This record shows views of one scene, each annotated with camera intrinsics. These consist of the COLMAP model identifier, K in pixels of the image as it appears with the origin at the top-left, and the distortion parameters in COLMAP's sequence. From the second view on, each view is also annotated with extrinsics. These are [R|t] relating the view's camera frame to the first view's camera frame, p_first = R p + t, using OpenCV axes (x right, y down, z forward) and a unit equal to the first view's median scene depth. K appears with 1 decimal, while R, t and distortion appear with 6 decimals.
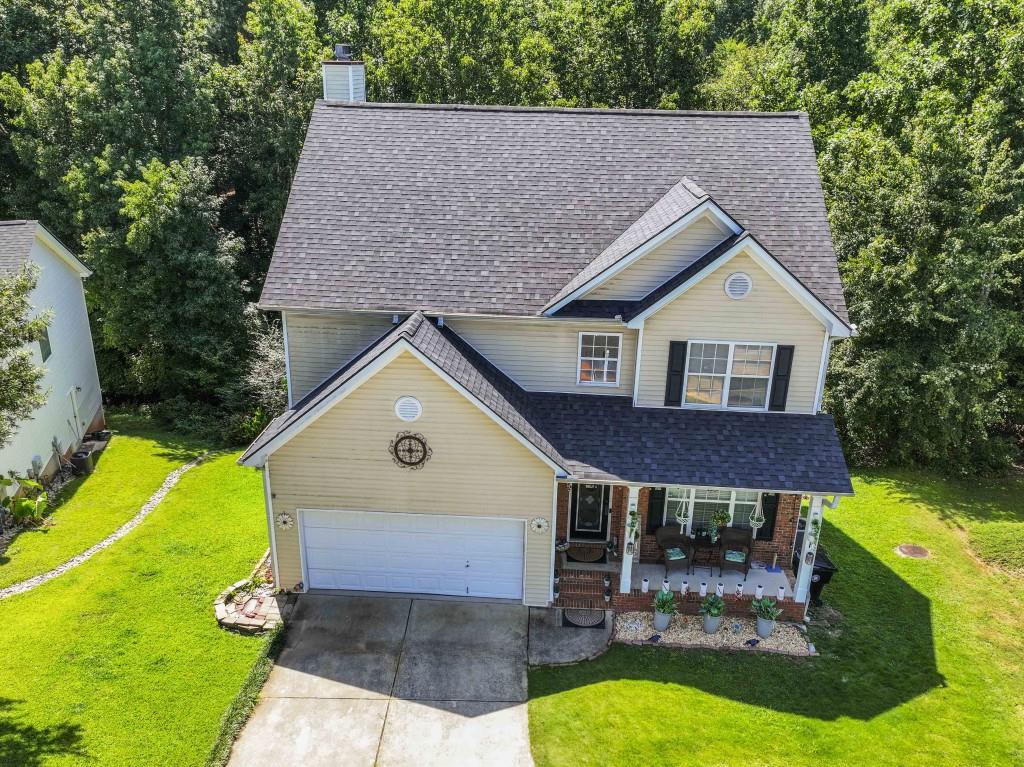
lens RADIAL K [[861.7, 0, 501.7], [0, 861.7, 376.7], [0, 0, 1]] dist [0.016220, 0.015543]
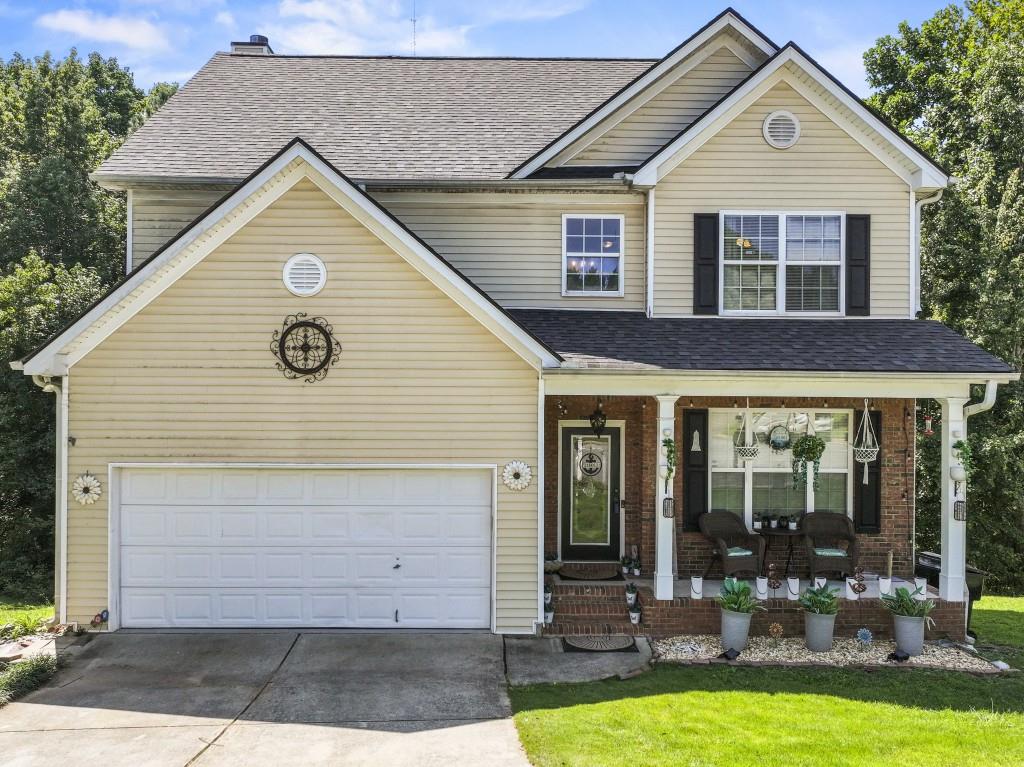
lens RADIAL K [[861.7, 0, 504.0], [0, 861.7, 382.8], [0, 0, 1]] dist [0.016220, 0.015543]
pose [[0.997471, -0.009960, 0.070372, -0.007434], [0.034991, 0.930640, -0.364259, 0.333923], [-0.061863, 0.365800, 0.928635, 0.414995]]
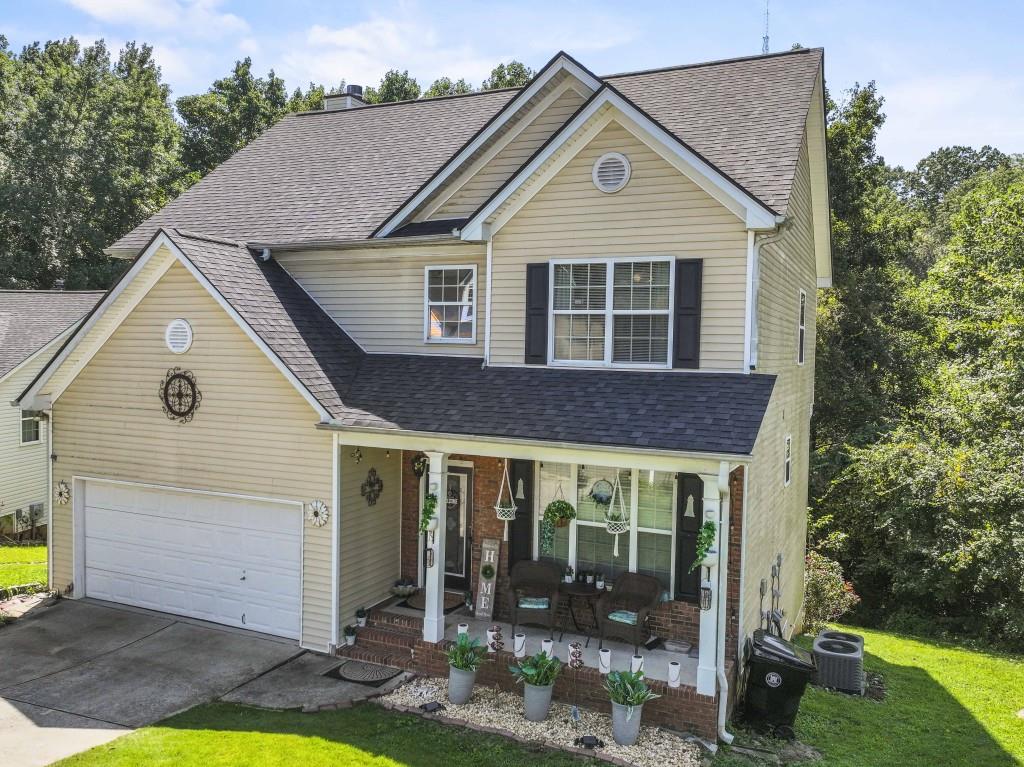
lens RADIAL K [[861.7, 0, 491.9], [0, 861.7, 364.5], [0, 0, 1]] dist [0.016220, 0.015543]
pose [[0.924583, 0.007526, -0.380906, 0.436960], [-0.133243, 0.943052, -0.304792, 0.253190], [0.356920, 0.332559, 0.872933, 0.408030]]
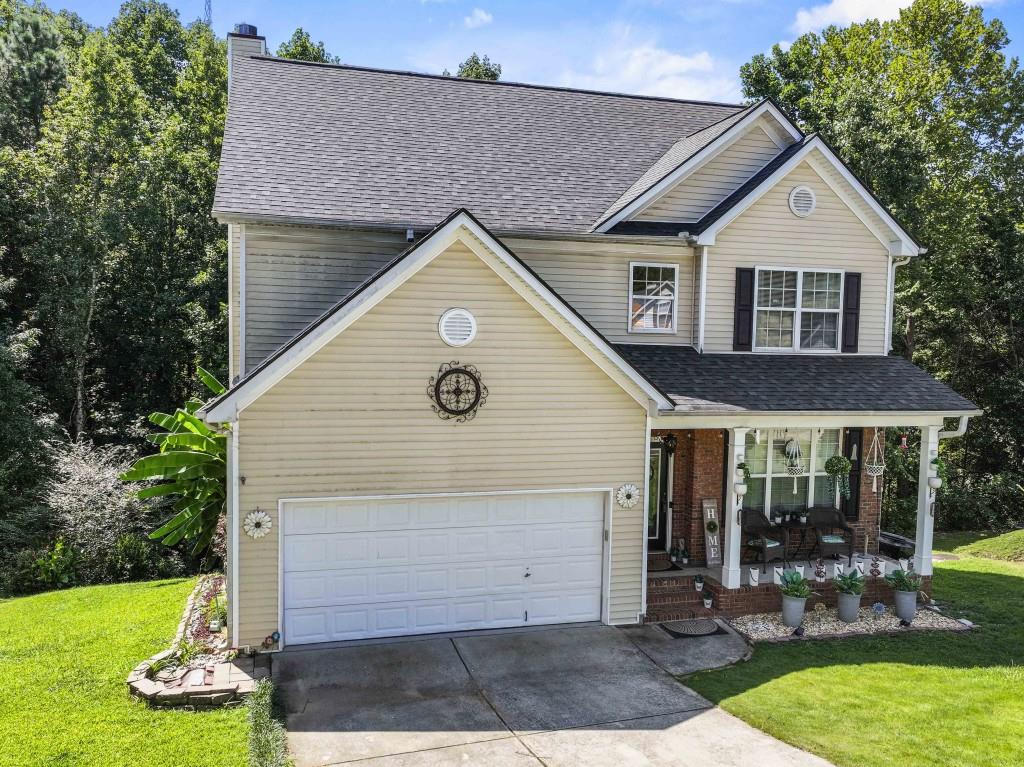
lens RADIAL K [[861.7, 0, 518.6], [0, 861.7, 364.6], [0, 0, 1]] dist [0.016220, 0.015543]
pose [[0.942900, -0.012687, 0.332835, -0.287363], [0.112368, 0.952808, -0.282011, 0.263549], [-0.313550, 0.303308, 0.899828, 0.337654]]
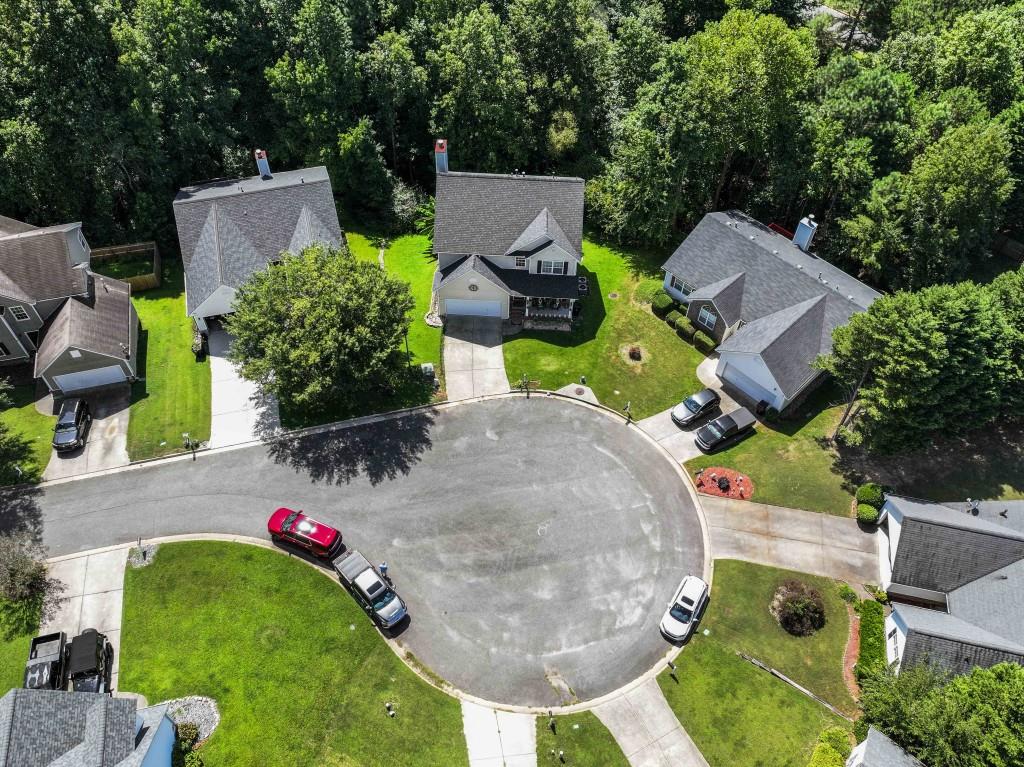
lens RADIAL K [[861.7, 0, 506.6], [0, 861.7, 380.5], [0, 0, 1]] dist [0.016220, 0.015543]
pose [[0.999863, -0.013066, 0.010183, 0.003056], [0.006280, 0.867799, 0.496875, -1.540046], [-0.015329, -0.496743, 0.867762, -2.730743]]
